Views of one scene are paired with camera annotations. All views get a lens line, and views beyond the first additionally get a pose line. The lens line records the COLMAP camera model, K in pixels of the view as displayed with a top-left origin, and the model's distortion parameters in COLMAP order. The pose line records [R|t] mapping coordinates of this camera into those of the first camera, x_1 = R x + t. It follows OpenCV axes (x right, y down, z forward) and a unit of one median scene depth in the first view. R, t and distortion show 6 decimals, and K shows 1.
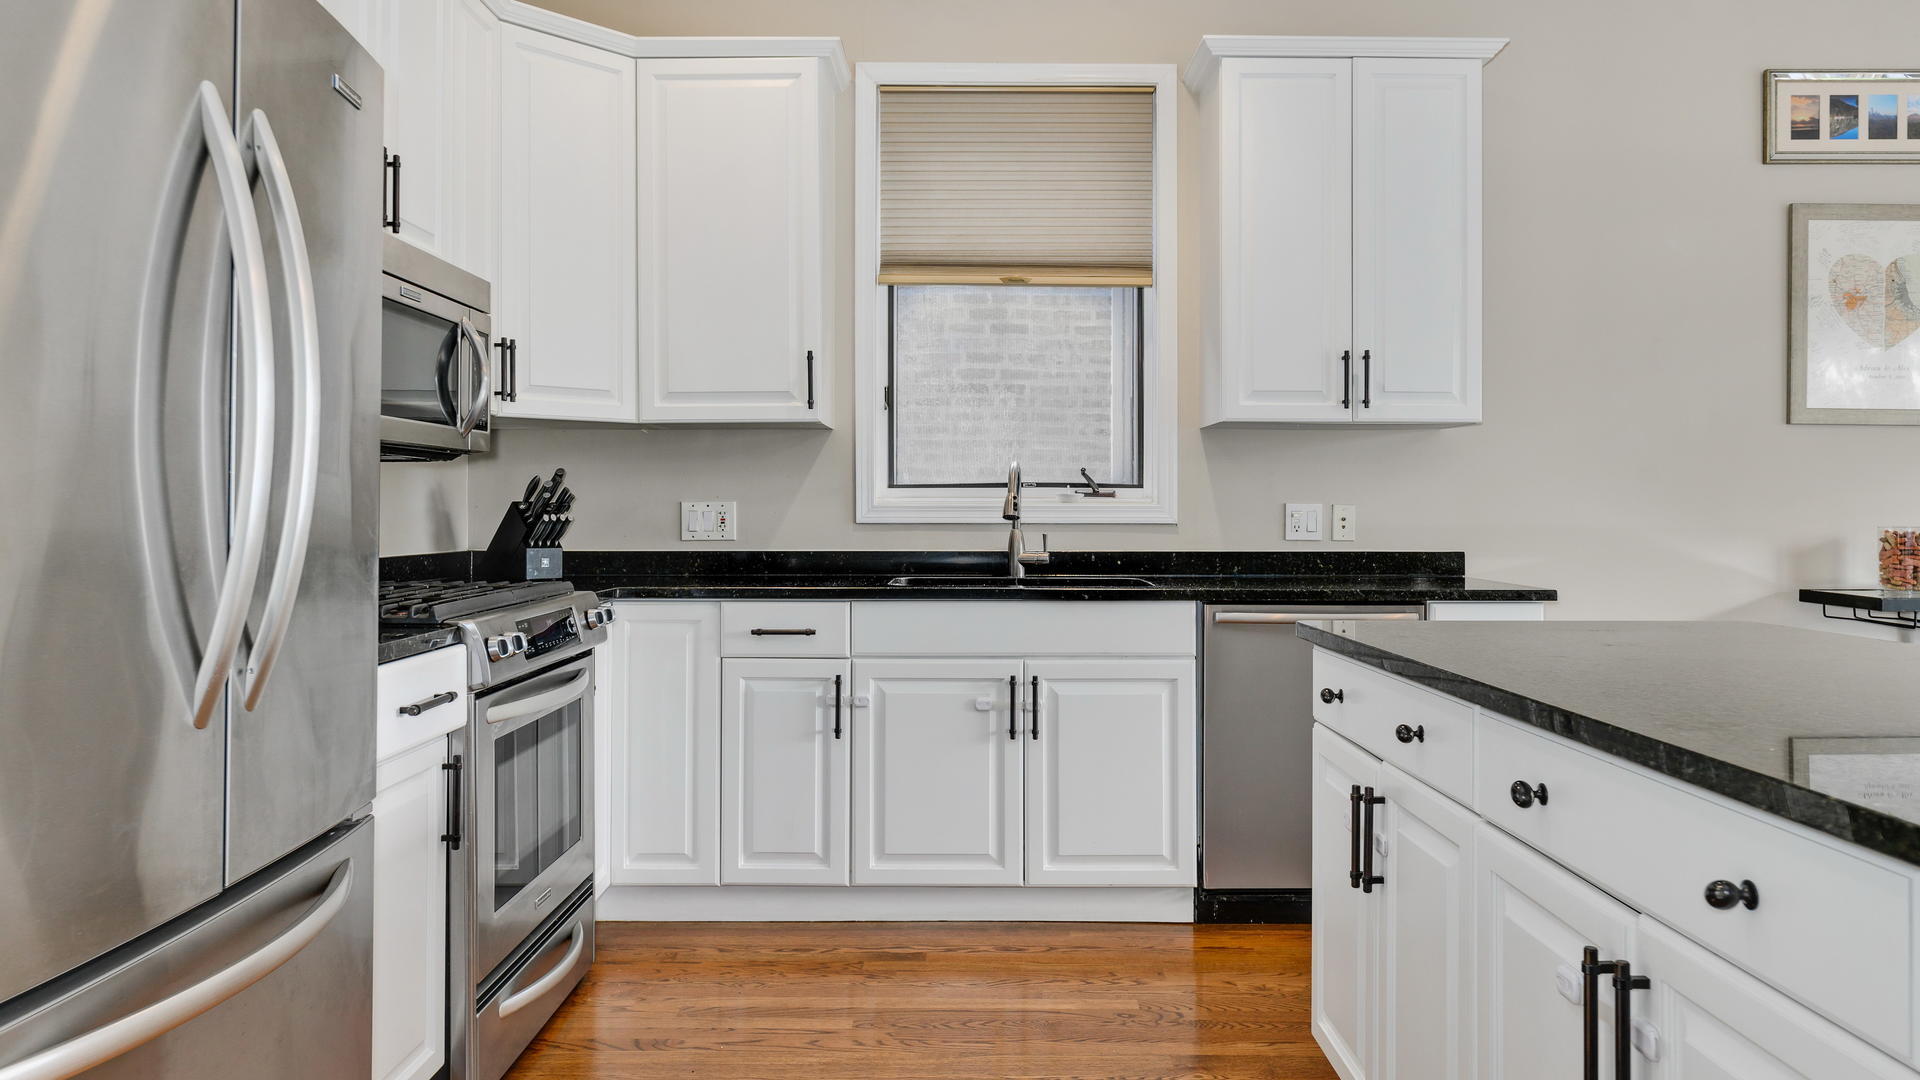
lens RADIAL K [[1248.1, 0, 964.3], [0, 1248.1, 497.2], [0, 0, 1]] dist [-0.002629, 0.002503]
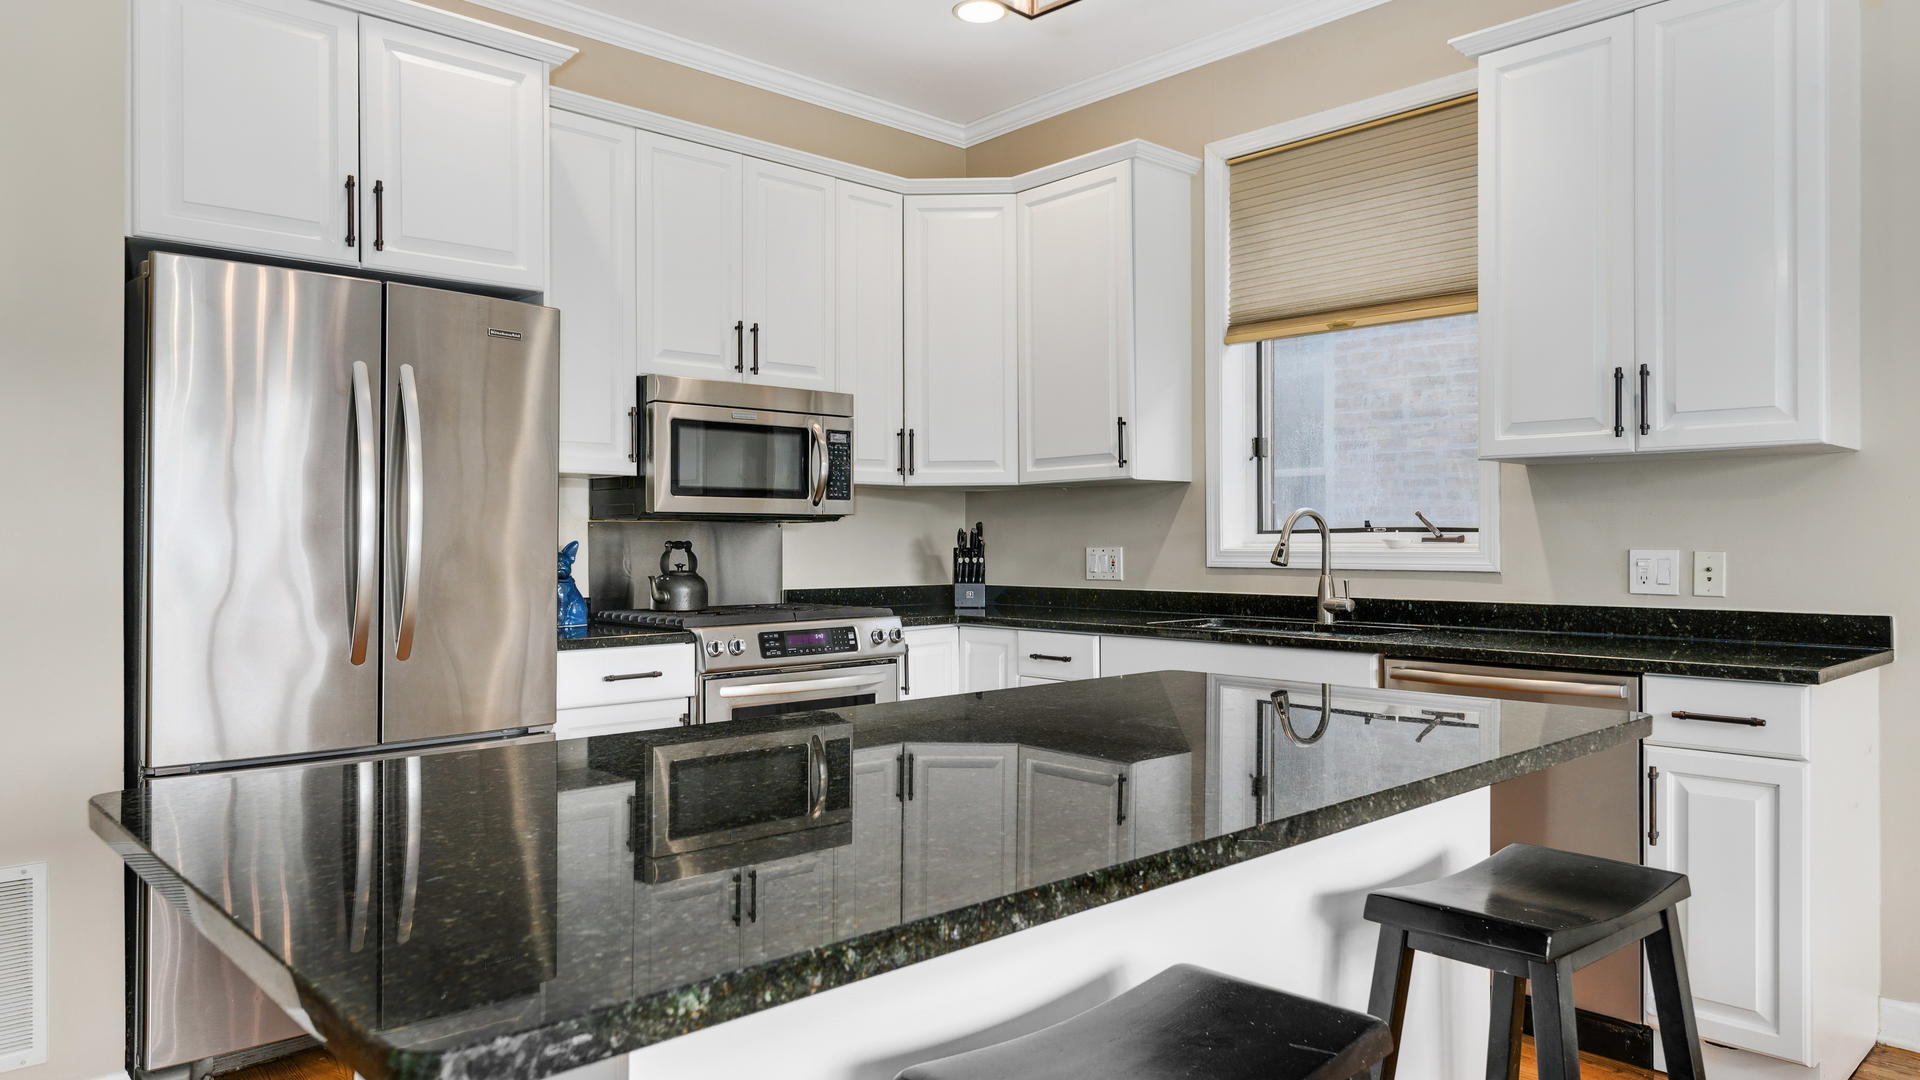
lens RADIAL K [[1248.1, 0, 944.8], [0, 1248.1, 530.4], [0, 0, 1]] dist [-0.002629, 0.002503]
pose [[0.670095, -0.009488, -0.742215, 0.611810], [0.009915, 0.999944, -0.003831, -0.010048], [0.742209, -0.004792, 0.670151, 0.106642]]
